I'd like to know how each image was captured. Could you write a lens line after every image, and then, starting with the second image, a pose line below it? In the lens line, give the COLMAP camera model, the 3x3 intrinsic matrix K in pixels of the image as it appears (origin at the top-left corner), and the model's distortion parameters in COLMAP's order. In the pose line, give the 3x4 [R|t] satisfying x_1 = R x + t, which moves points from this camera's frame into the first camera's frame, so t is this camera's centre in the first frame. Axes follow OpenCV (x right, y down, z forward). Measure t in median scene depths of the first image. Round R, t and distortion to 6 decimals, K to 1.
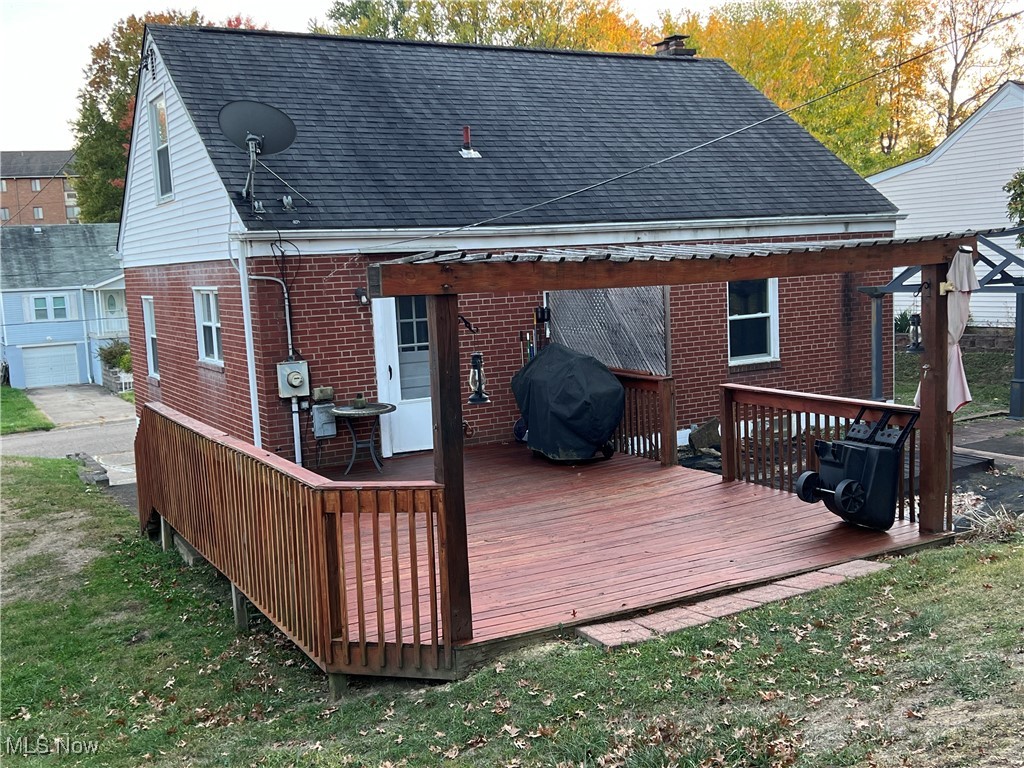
lens RADIAL K [[1076.0, 0, 516.4], [0, 1076.0, 390.1], [0, 0, 1]] dist [0.052424, 0.000000]
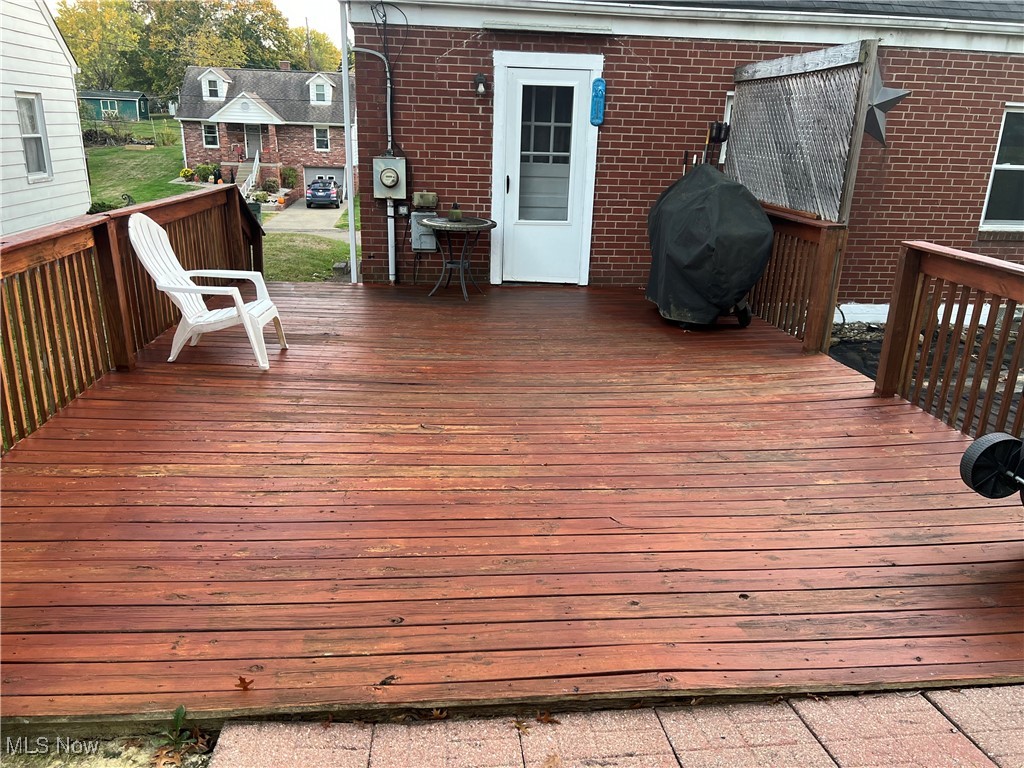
lens RADIAL K [[765.6, 0, 505.8], [0, 765.6, 392.3], [0, 0, 1]] dist [0.062579, -0.072243]
pose [[0.913637, 0.197539, -0.355310, 0.117967], [-0.119760, 0.966004, 0.229115, 0.002925], [0.388490, -0.166777, 0.906235, 0.378574]]
